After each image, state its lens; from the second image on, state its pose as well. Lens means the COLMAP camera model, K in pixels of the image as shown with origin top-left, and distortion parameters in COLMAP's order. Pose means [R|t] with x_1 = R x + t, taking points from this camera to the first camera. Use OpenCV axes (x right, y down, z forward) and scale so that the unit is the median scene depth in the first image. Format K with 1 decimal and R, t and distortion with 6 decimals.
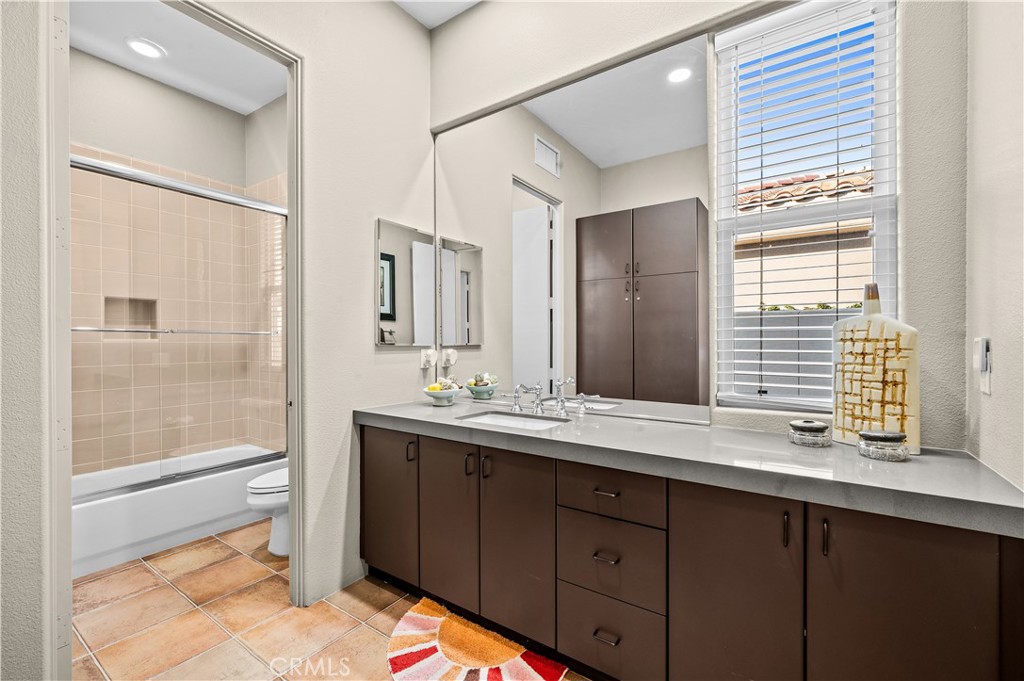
lens RADIAL K [[445.0, 0, 513.8], [0, 445.0, 343.0], [0, 0, 1]] dist [0.000179, 0.000261]
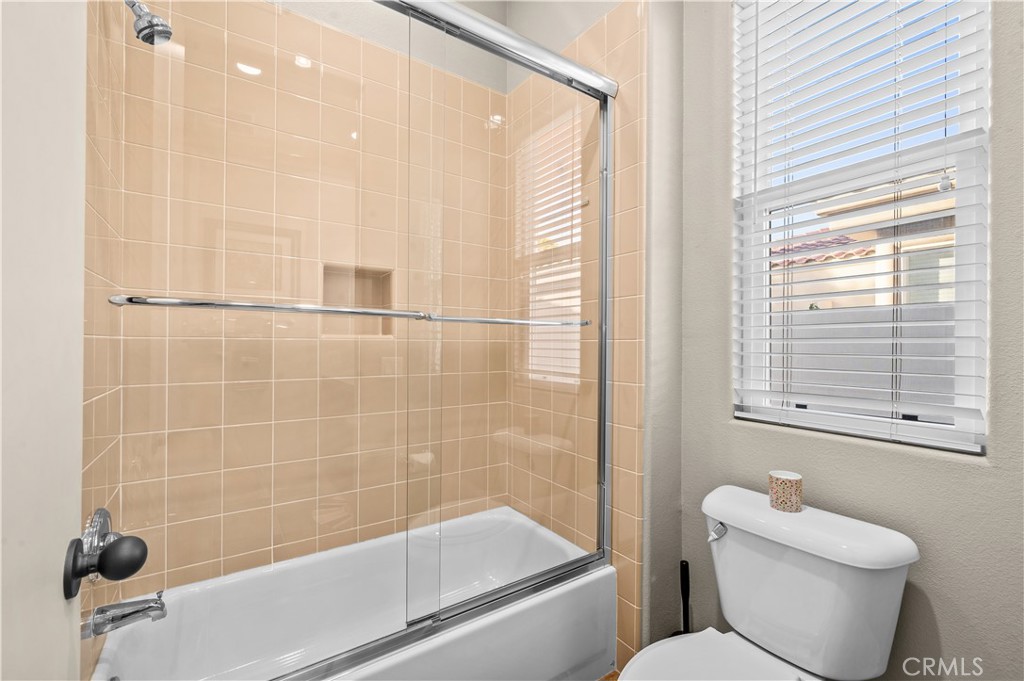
lens RADIAL K [[445.0, 0, 513.8], [0, 445.0, 343.0], [0, 0, 1]] dist [0.000179, 0.000261]
pose [[0.933617, 0.005260, -0.358234, -0.422700], [-0.008396, 0.999939, -0.007199, 0.005751], [0.358174, 0.009729, 0.933604, 0.486173]]
